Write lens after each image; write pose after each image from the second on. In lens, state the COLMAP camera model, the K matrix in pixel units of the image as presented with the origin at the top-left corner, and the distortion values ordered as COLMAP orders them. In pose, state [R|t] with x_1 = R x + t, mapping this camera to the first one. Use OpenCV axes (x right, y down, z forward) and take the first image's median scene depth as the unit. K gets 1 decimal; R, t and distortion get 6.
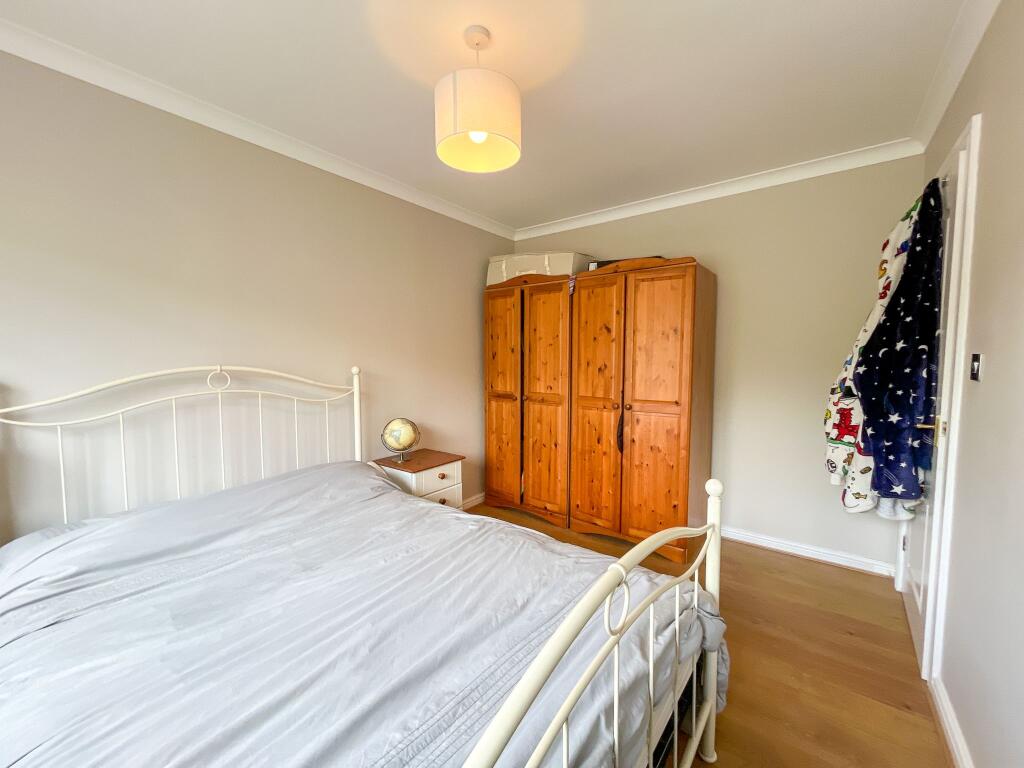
lens RADIAL K [[410.8, 0, 510.2], [0, 410.8, 383.7], [0, 0, 1]] dist [-0.001826, -0.000041]
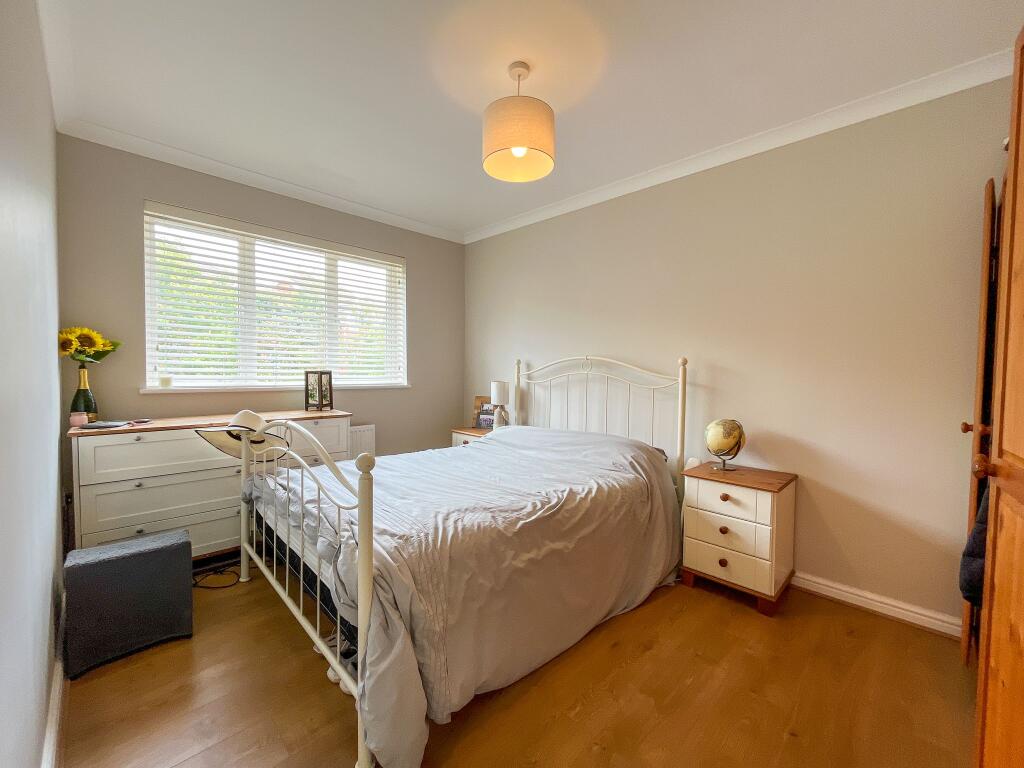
lens RADIAL K [[410.8, 0, 510.2], [0, 410.8, 383.7], [0, 0, 1]] dist [-0.001826, -0.000041]
pose [[-0.124111, 0.043802, -0.991301, 1.061603], [-0.076298, 0.995646, 0.053547, -0.001034], [0.989331, 0.082280, -0.120229, 1.094319]]
